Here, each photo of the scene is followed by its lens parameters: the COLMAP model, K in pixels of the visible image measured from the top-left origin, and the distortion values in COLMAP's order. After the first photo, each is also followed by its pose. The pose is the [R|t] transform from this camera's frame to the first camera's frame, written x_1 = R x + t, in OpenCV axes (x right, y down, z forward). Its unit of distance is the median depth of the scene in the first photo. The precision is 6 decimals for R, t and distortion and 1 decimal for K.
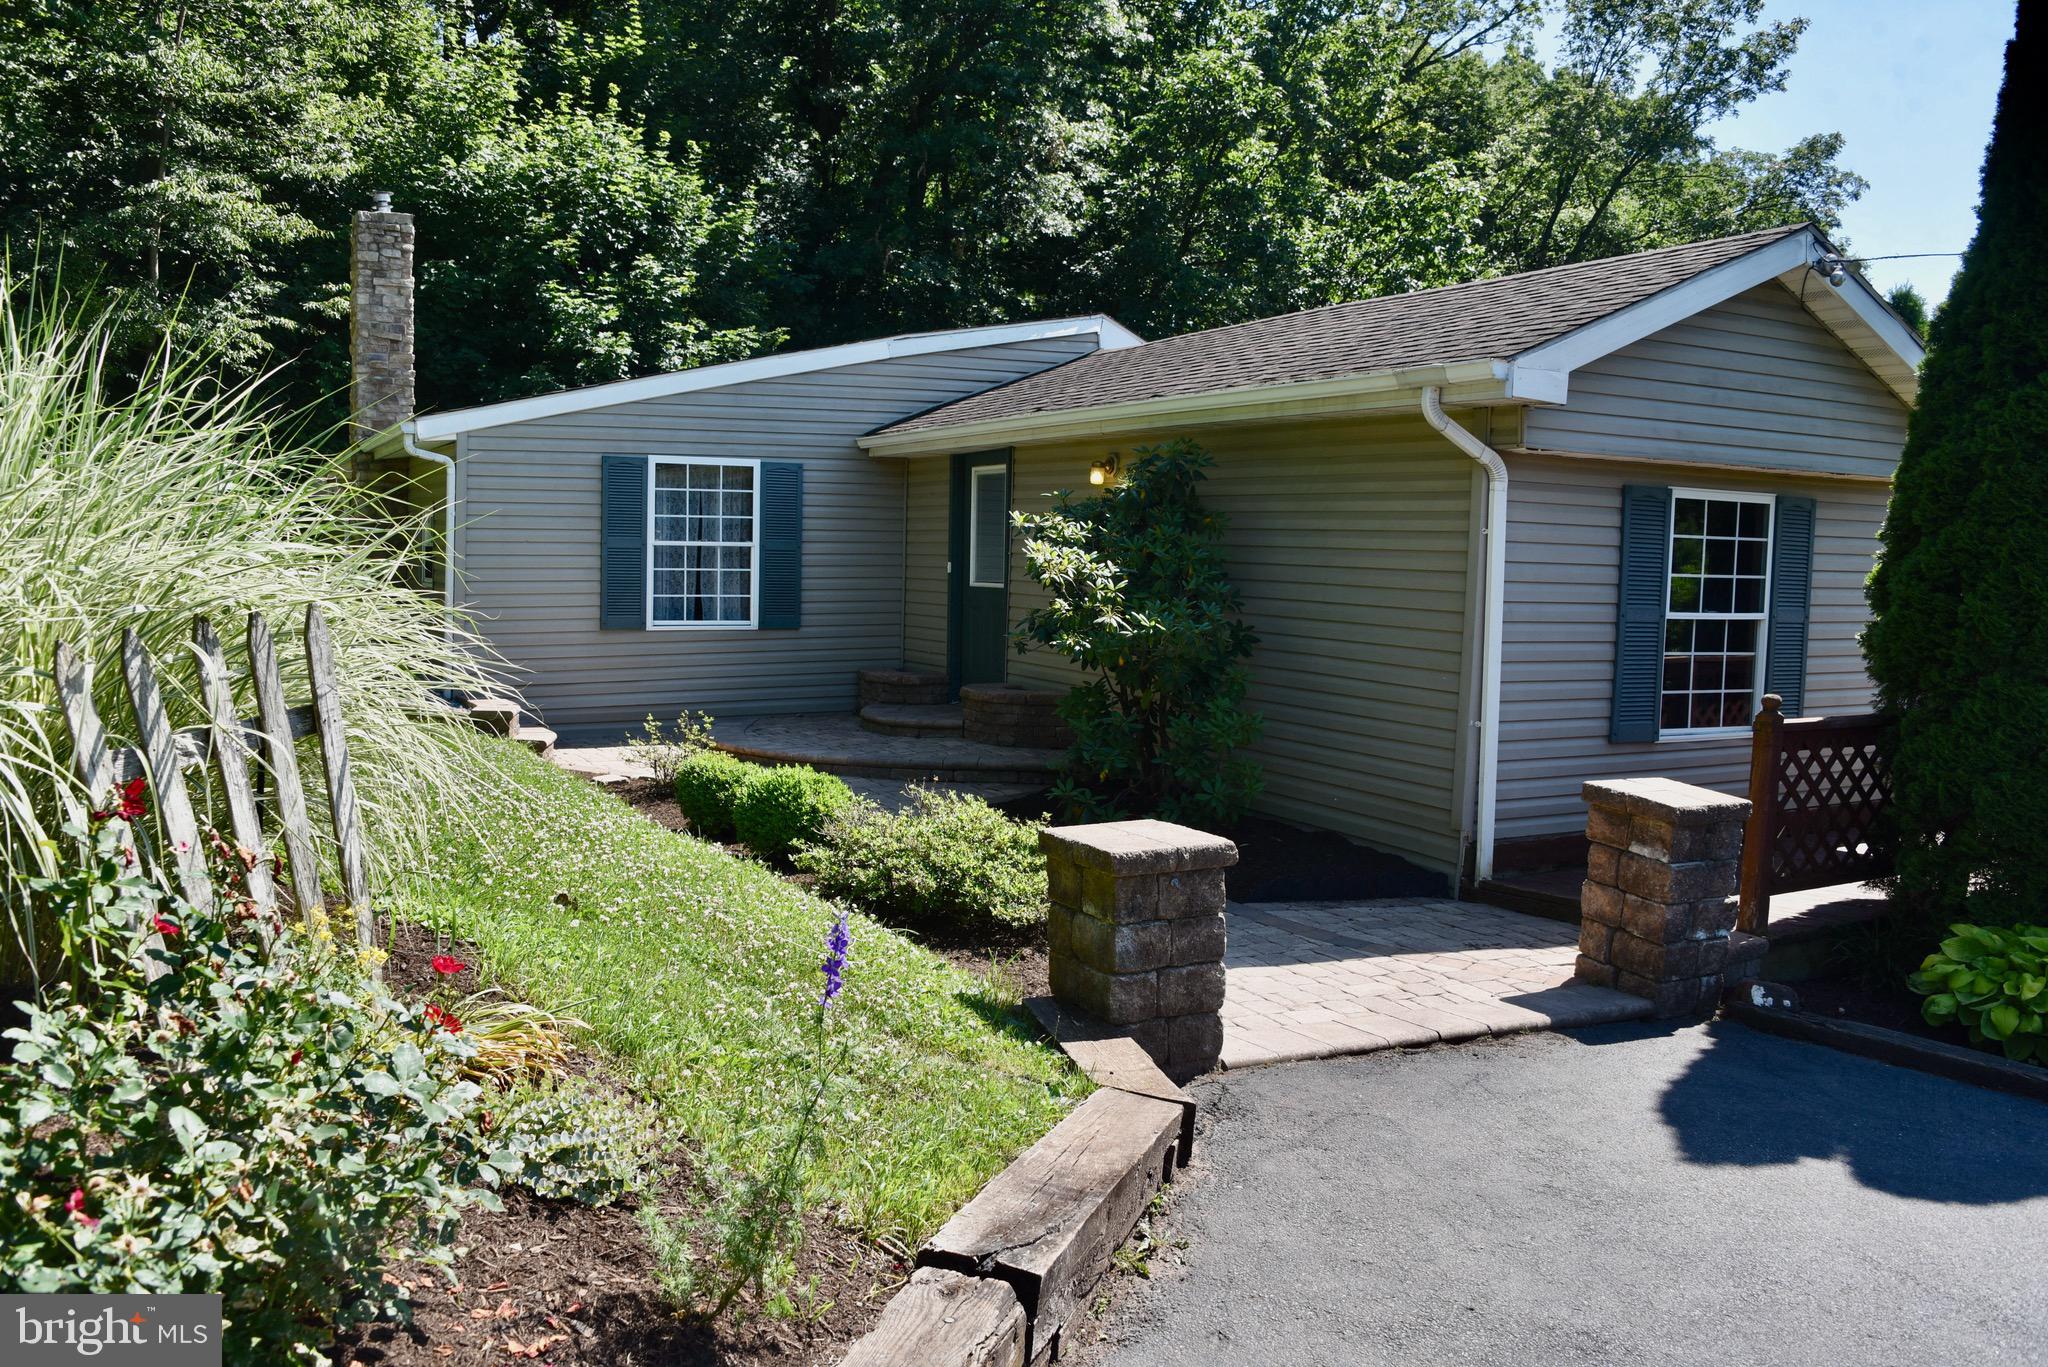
lens RADIAL K [[1652.2, 0, 1018.4], [0, 1652.2, 696.4], [0, 0, 1]] dist [-0.149686, 0.091761]
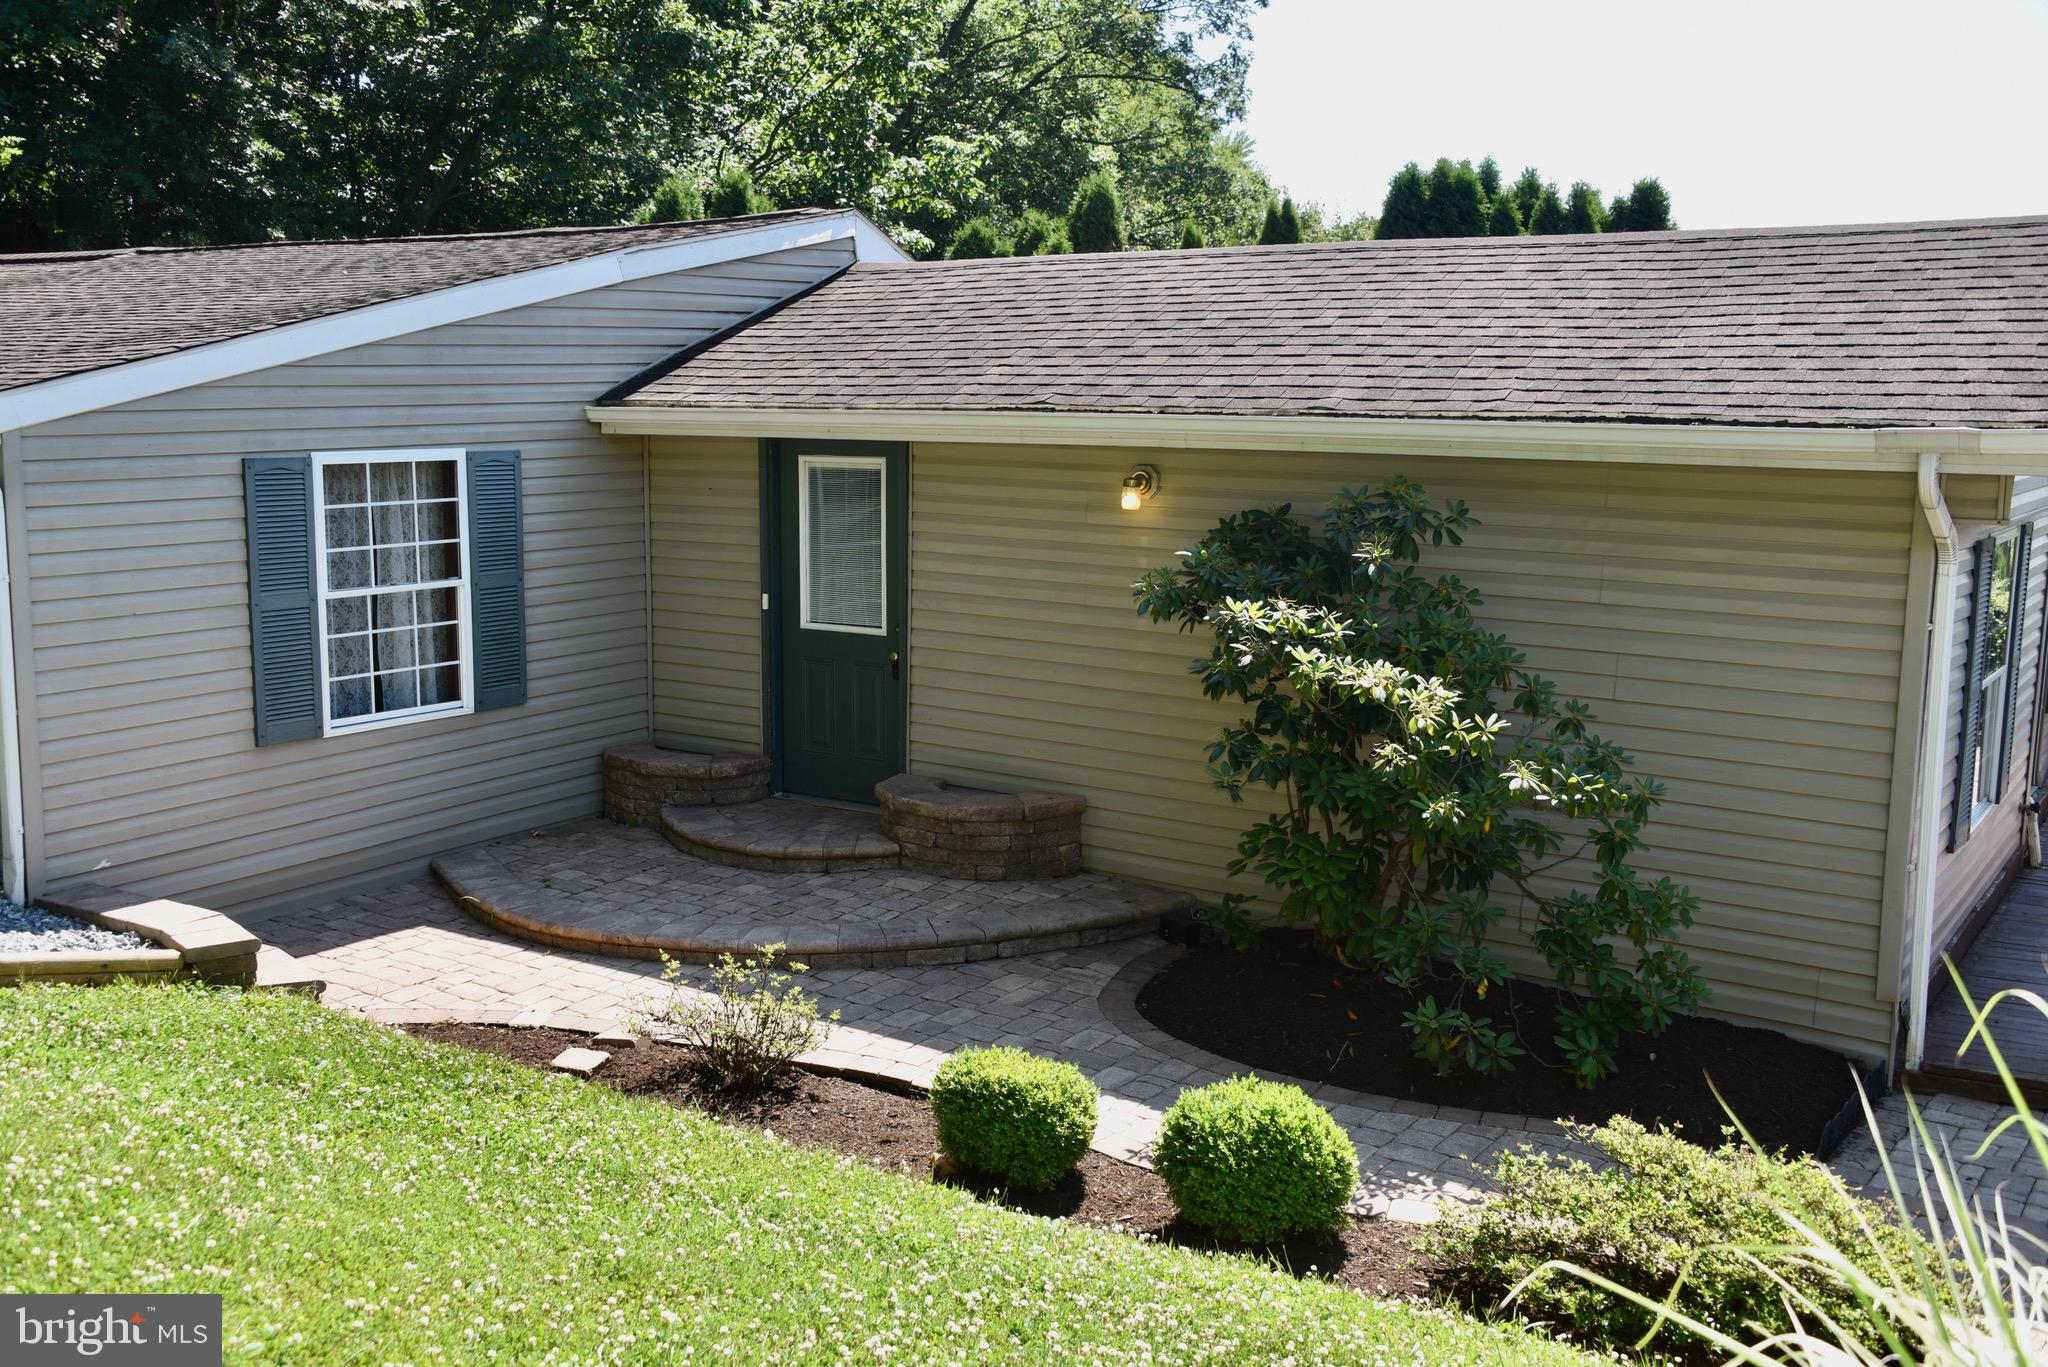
lens RADIAL K [[1960.5, 0, 1007.8], [0, 1960.5, 691.4], [0, 0, 1]] dist [-0.008995, 0.000000]
pose [[0.893744, -0.084151, 0.440614, -0.323599], [0.054182, 0.995306, 0.080186, -0.103968], [-0.445294, -0.047792, 0.894108, 0.231927]]
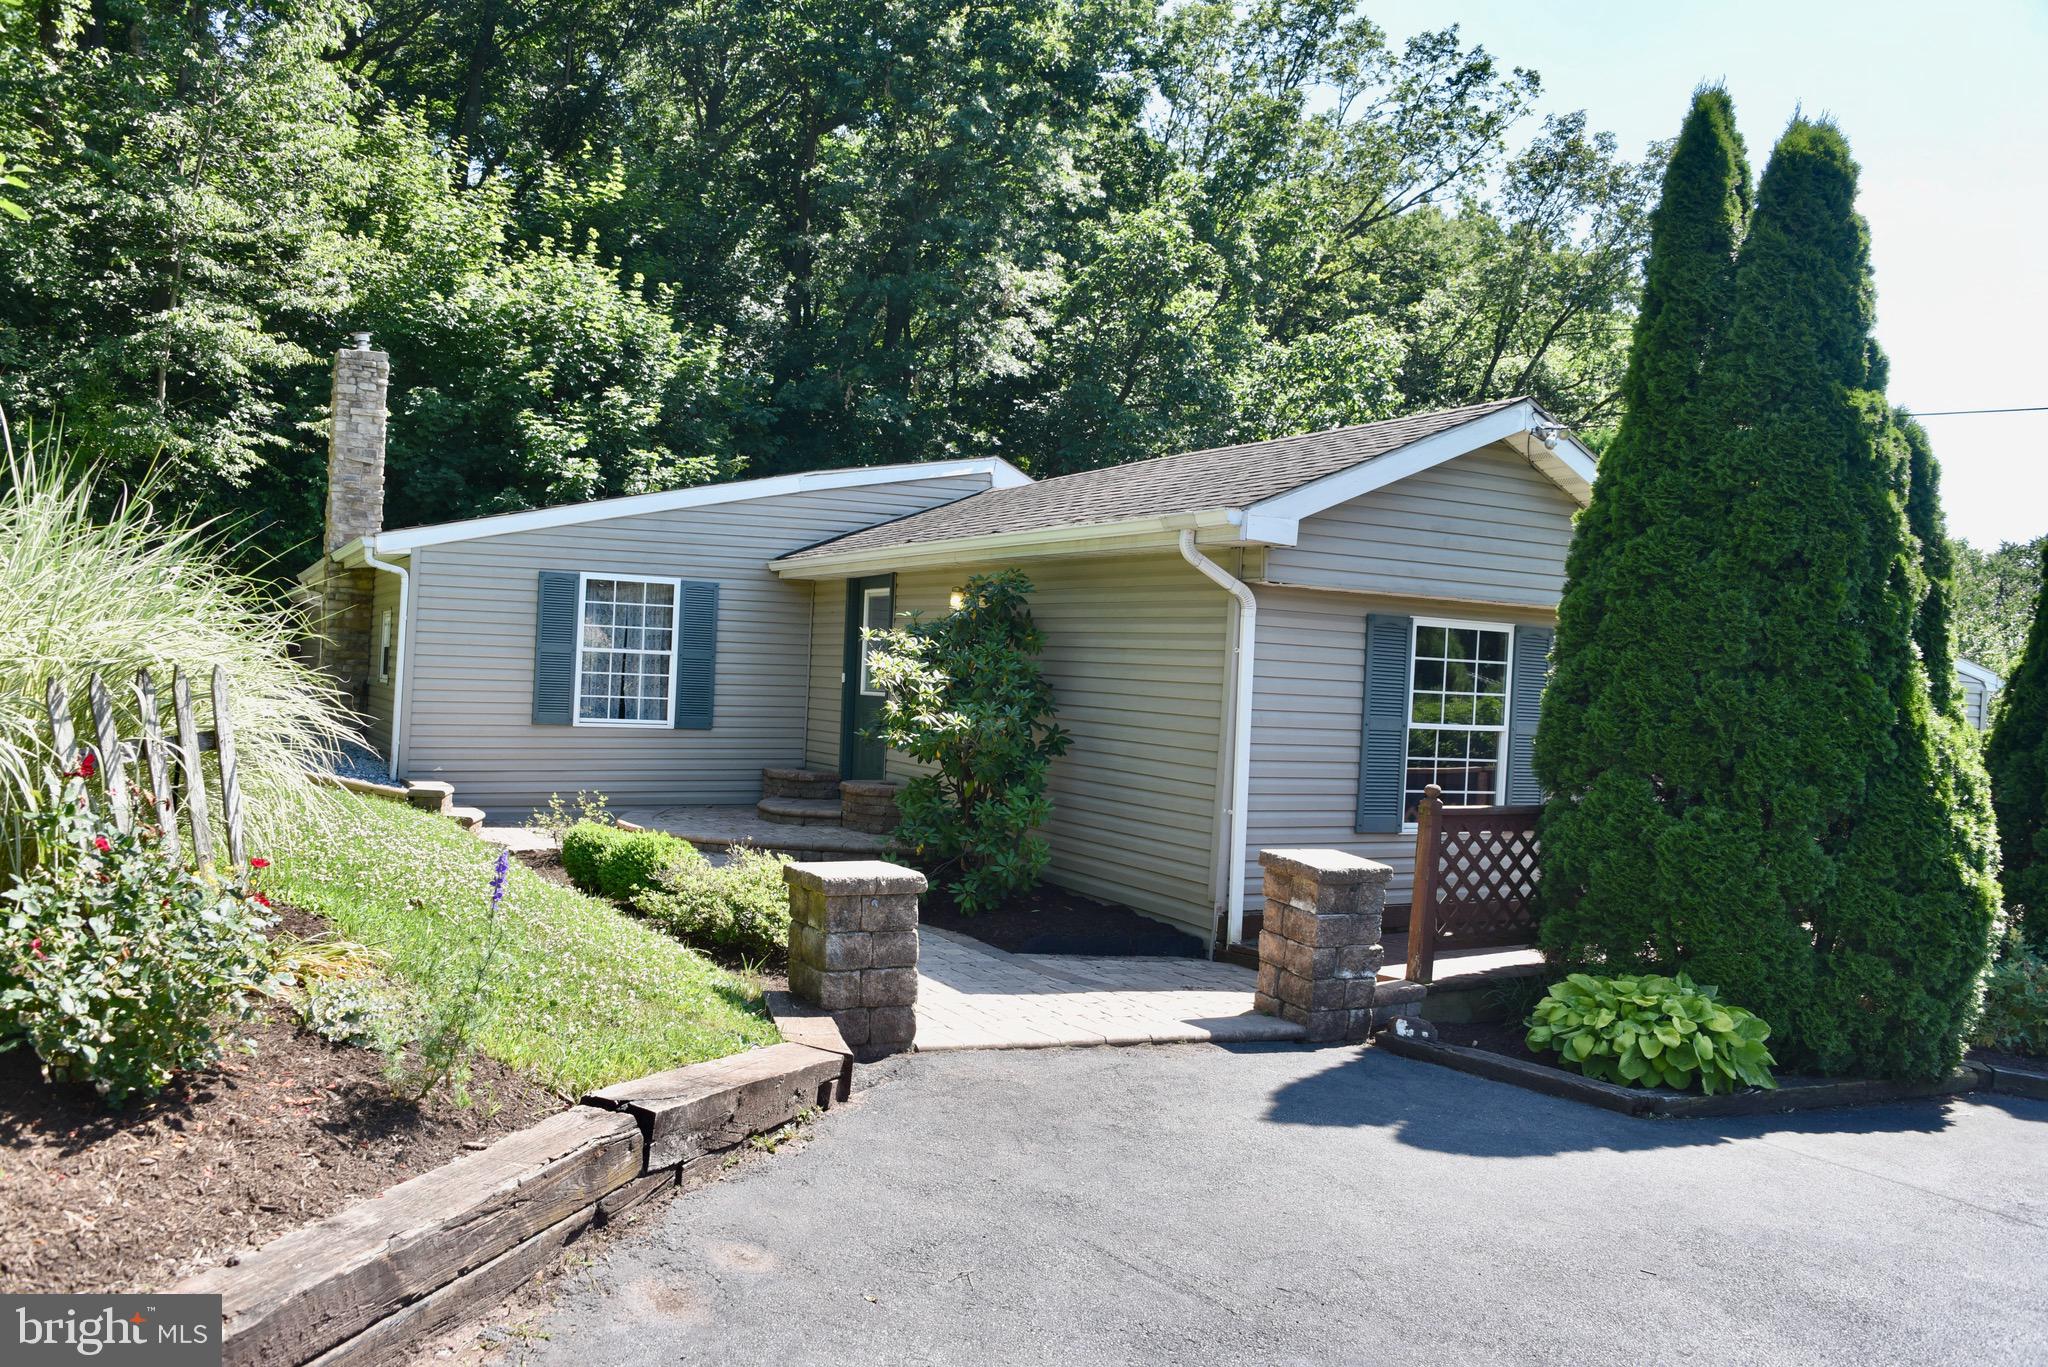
lens RADIAL K [[1652.2, 0, 1020.1], [0, 1652.2, 695.7], [0, 0, 1]] dist [-0.149686, 0.091761]
pose [[0.999720, 0.023600, 0.001812, 0.079453], [-0.023394, 0.996836, -0.075971, 0.017336], [-0.003599, 0.075908, 0.997108, -0.127402]]
